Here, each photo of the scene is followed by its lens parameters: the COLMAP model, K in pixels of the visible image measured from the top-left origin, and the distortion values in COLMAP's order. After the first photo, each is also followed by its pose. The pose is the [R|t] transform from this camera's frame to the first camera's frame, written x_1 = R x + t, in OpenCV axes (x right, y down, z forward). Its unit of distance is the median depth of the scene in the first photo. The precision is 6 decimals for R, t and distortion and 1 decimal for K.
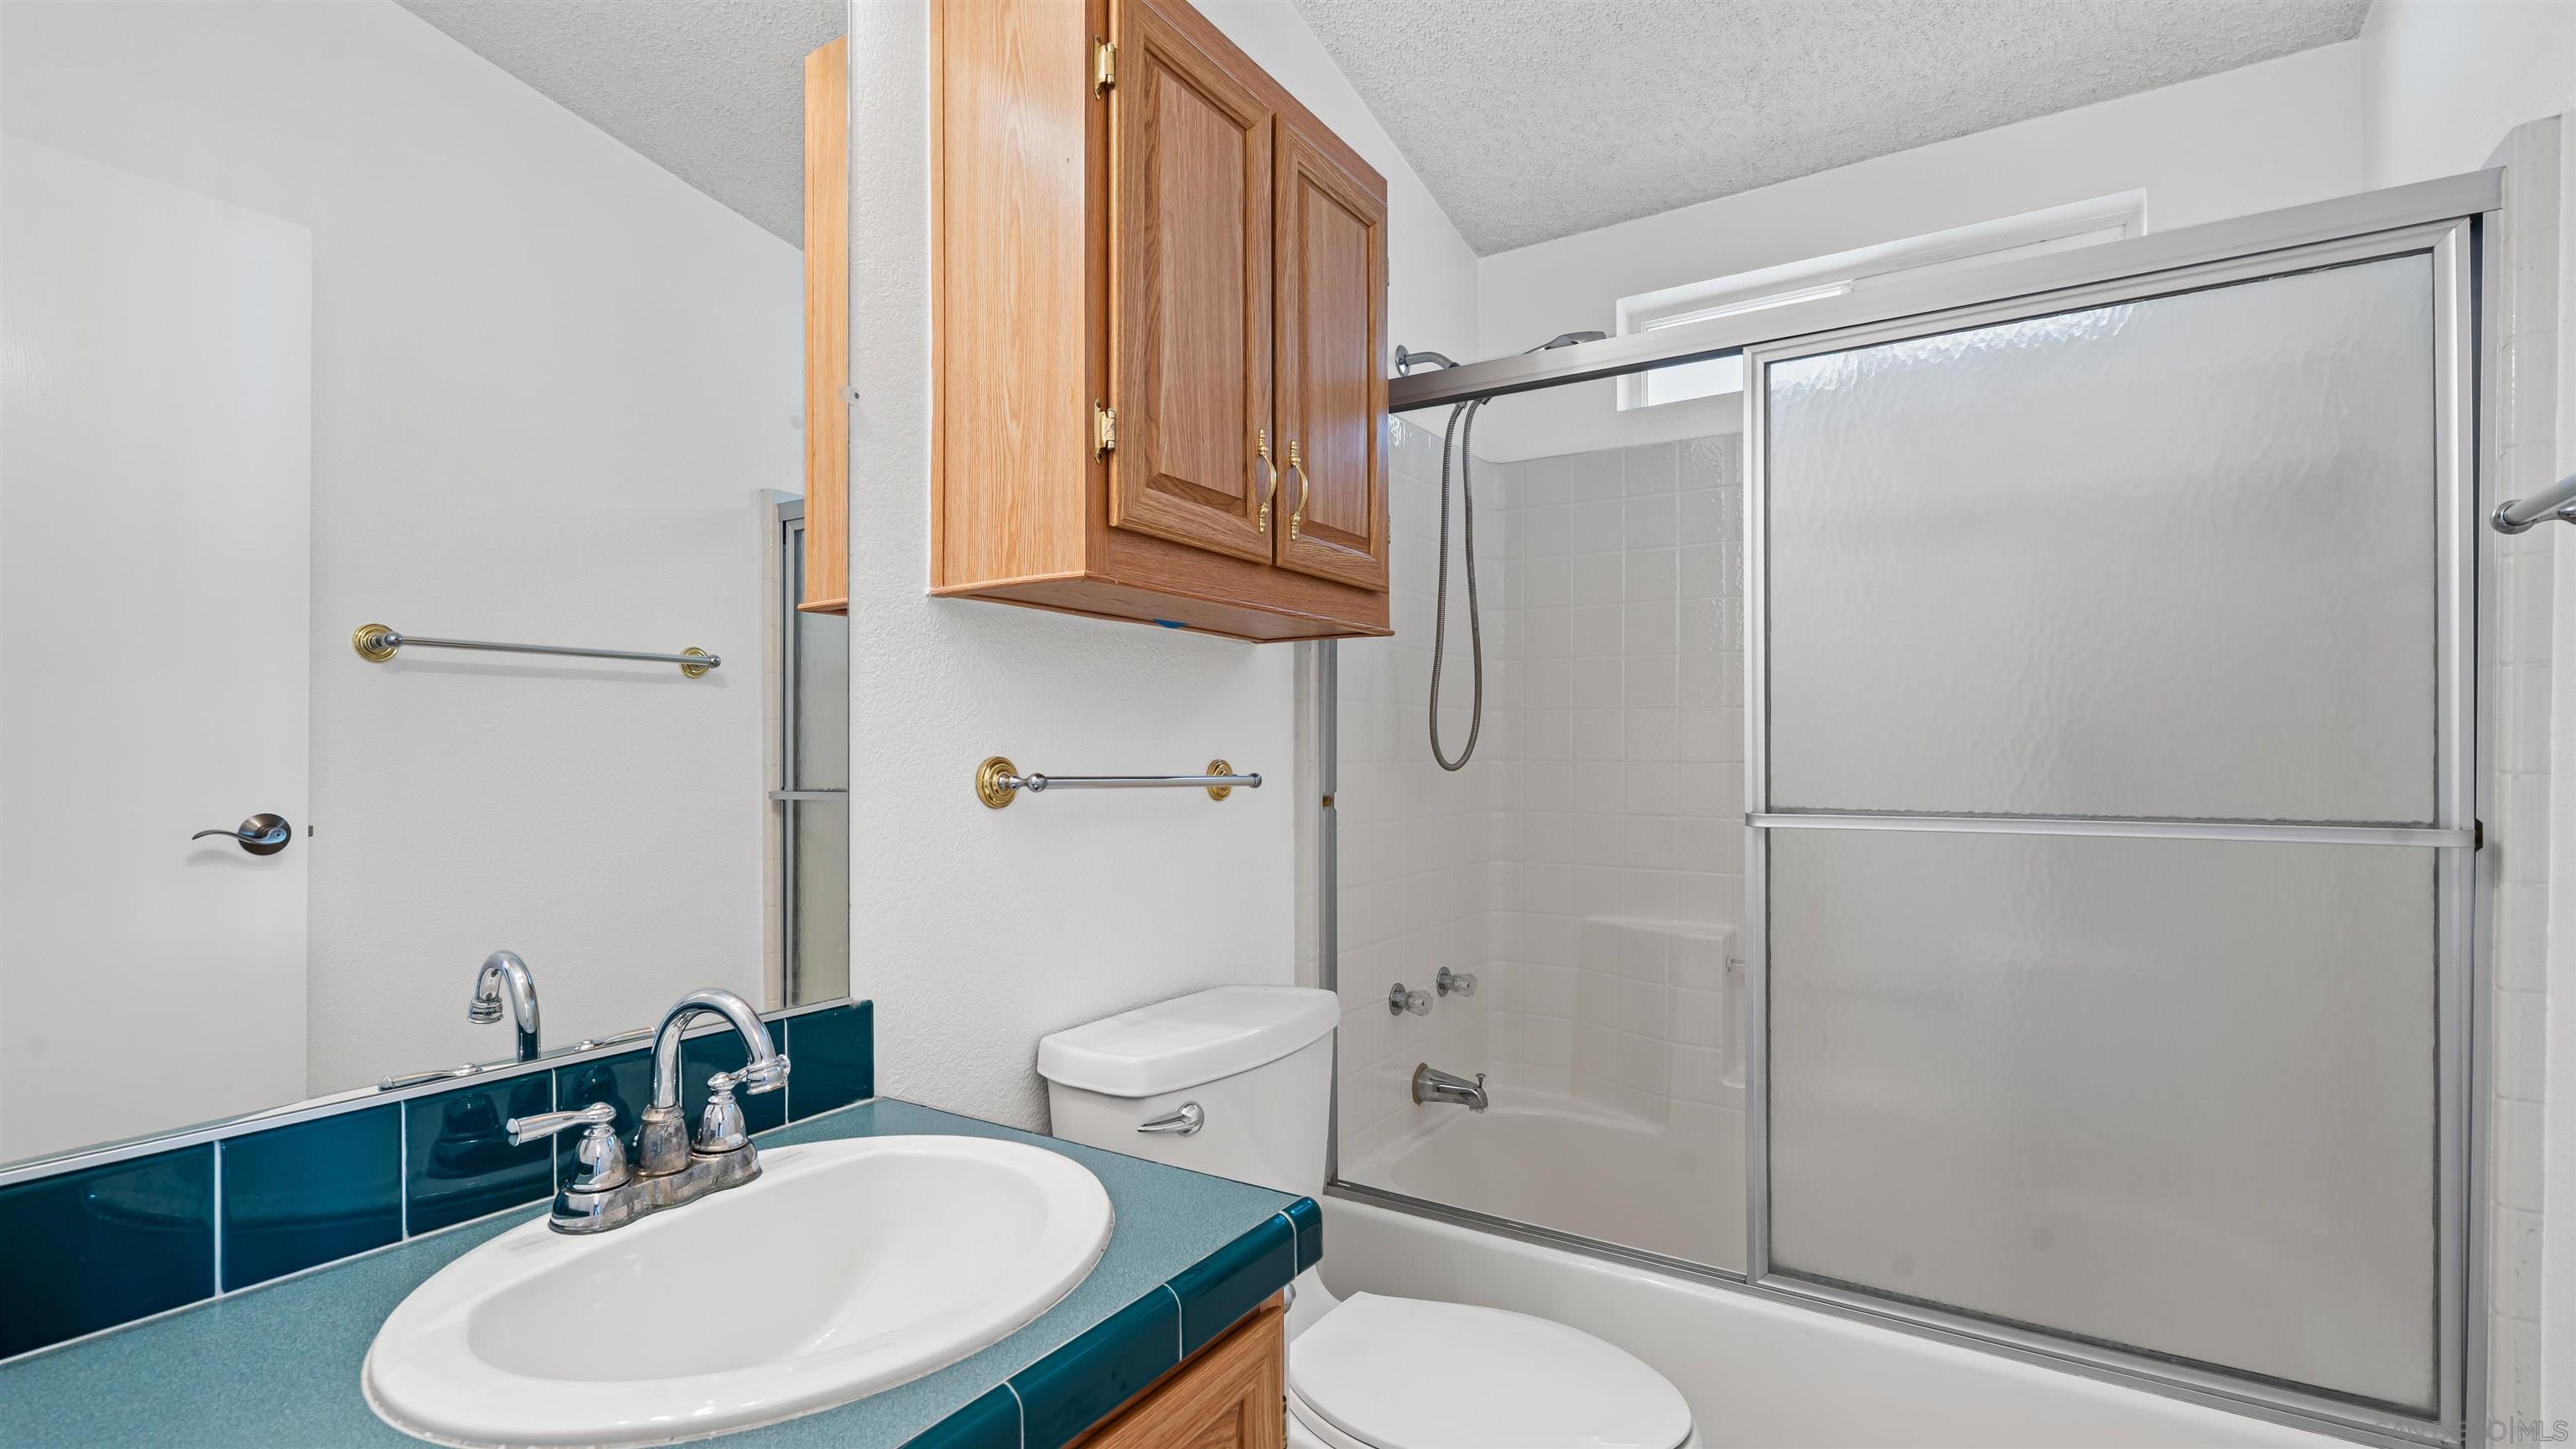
lens RADIAL K [[1162.5, 0, 1281.3], [0, 1162.5, 747.8], [0, 0, 1]] dist [-0.004698, 0.002340]
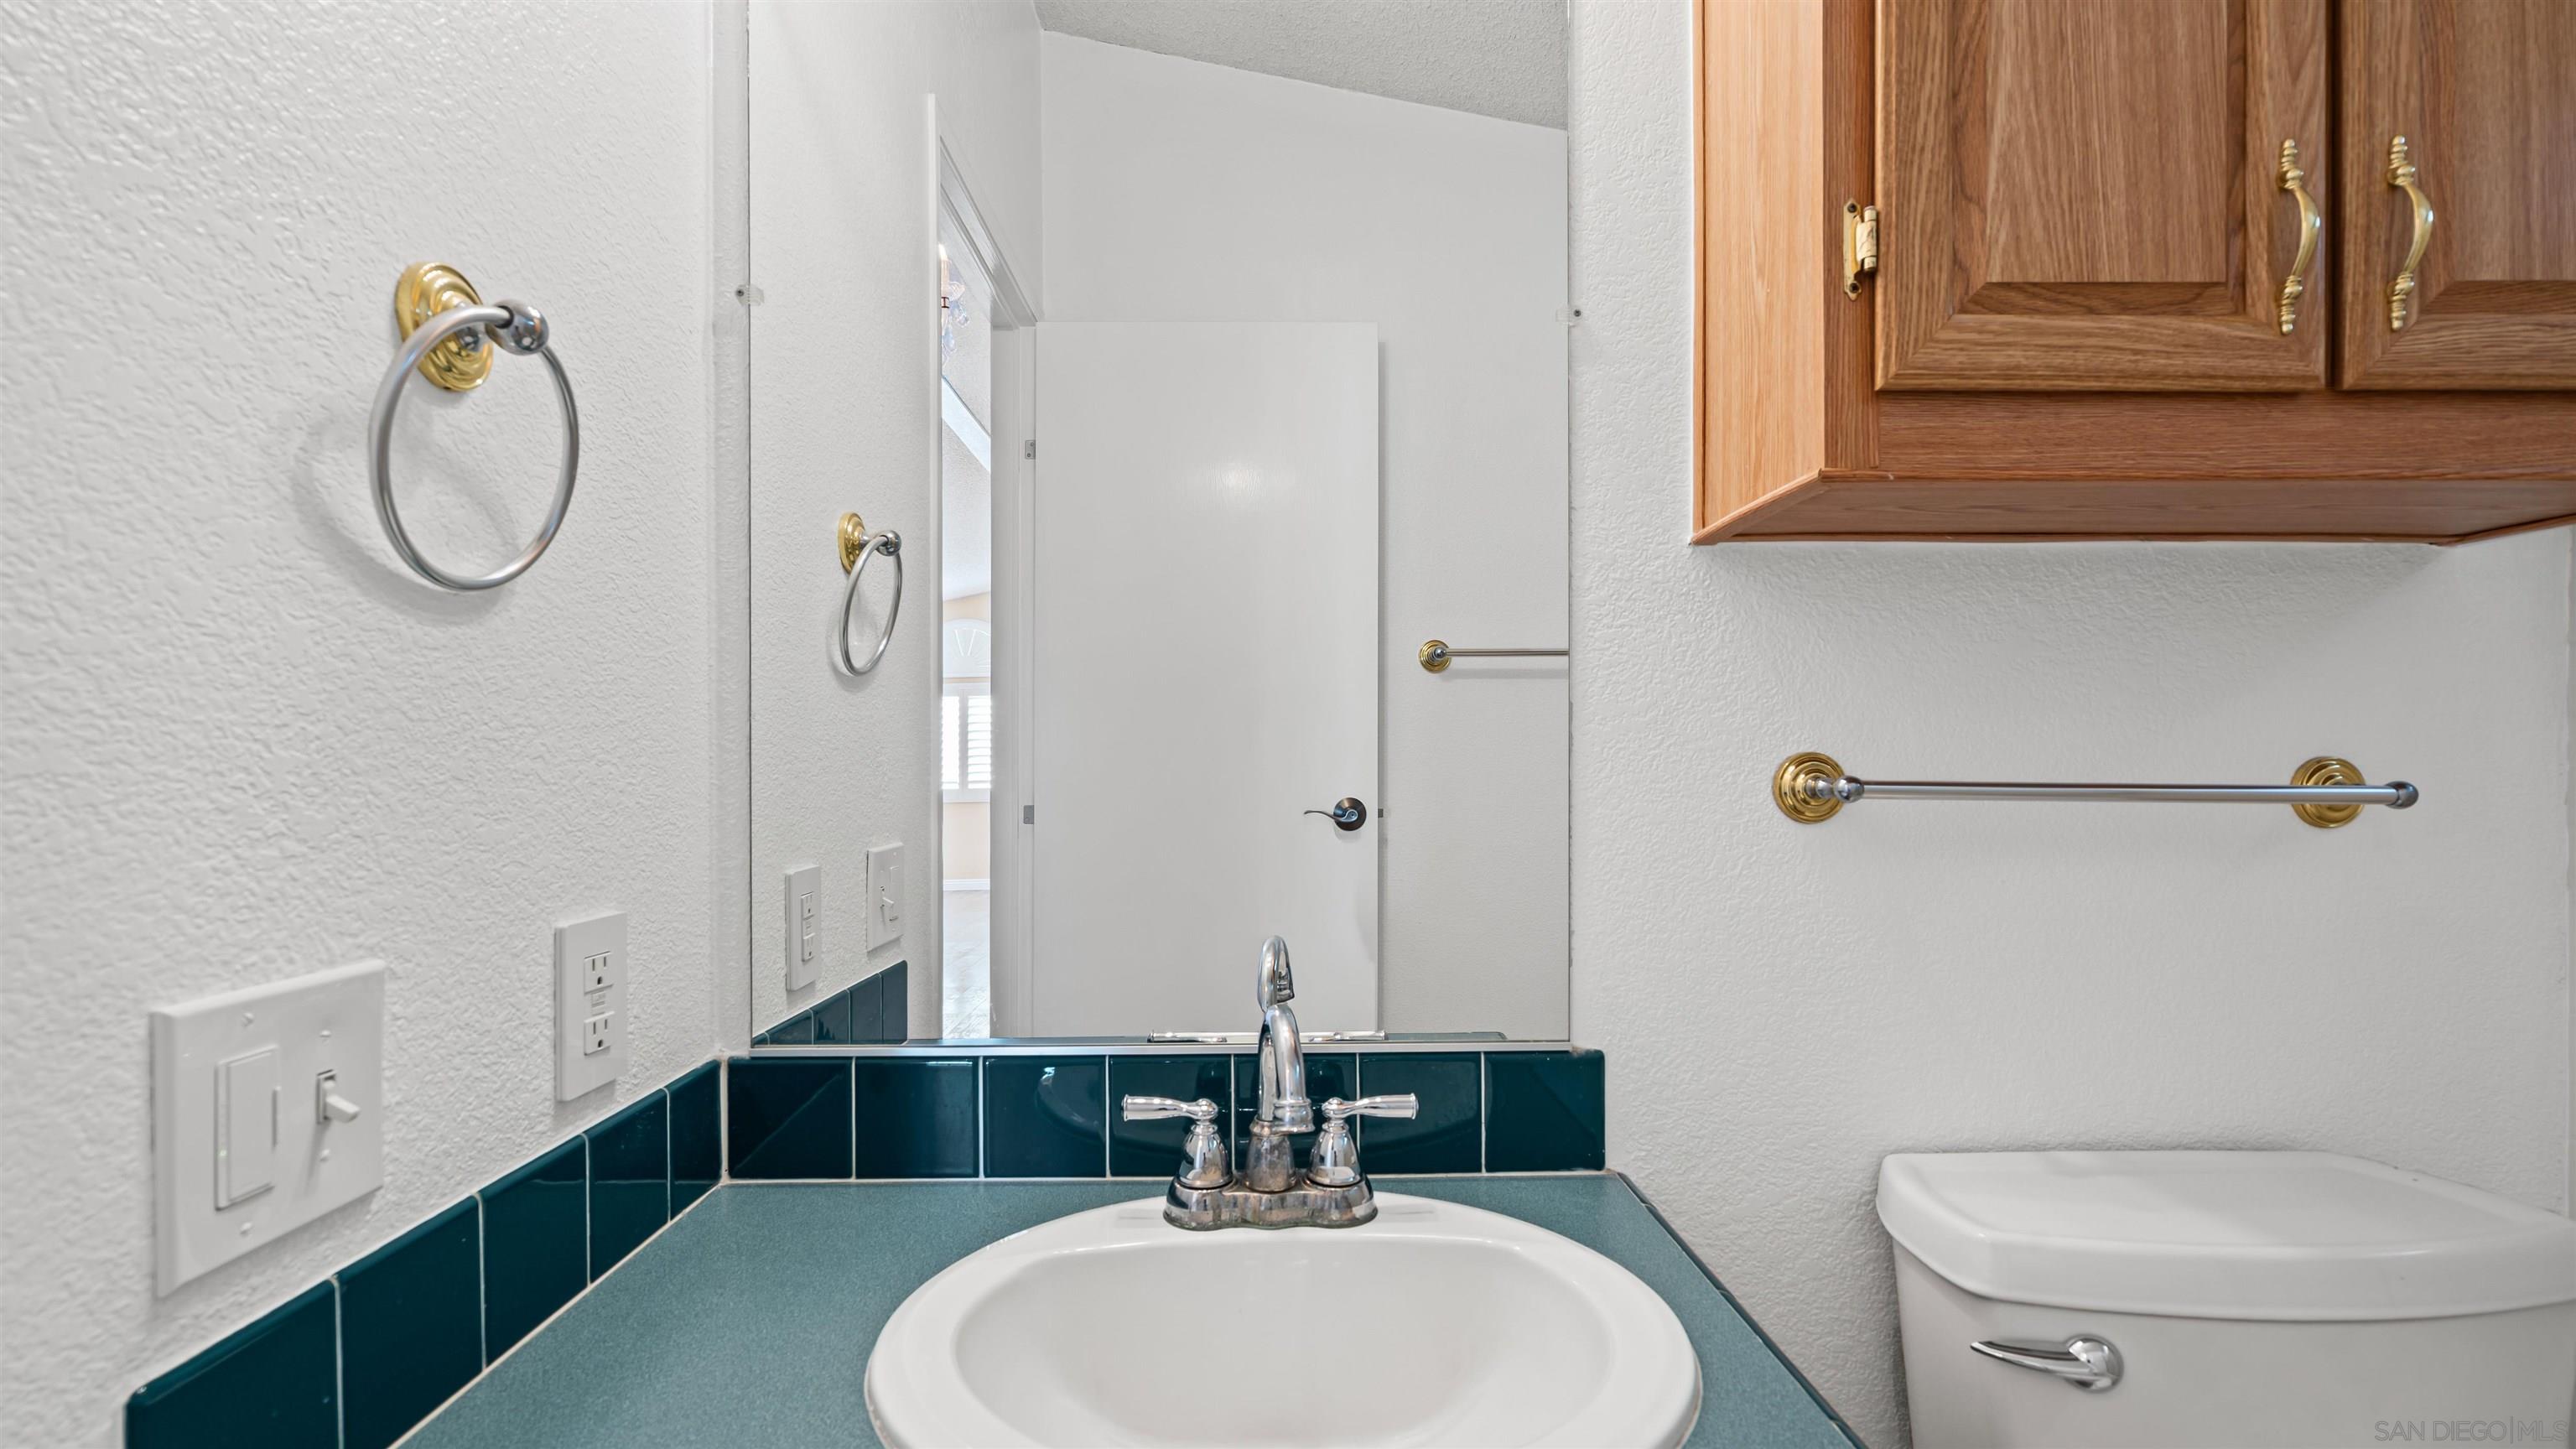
lens RADIAL K [[1162.5, 0, 1283.8], [0, 1162.5, 759.0], [0, 0, 1]] dist [-0.004698, 0.002340]
pose [[0.550631, 0.002905, -0.834744, 0.196203], [0.007707, 0.999934, 0.008563, 0.003595], [0.834713, -0.011148, 0.550572, 0.353183]]
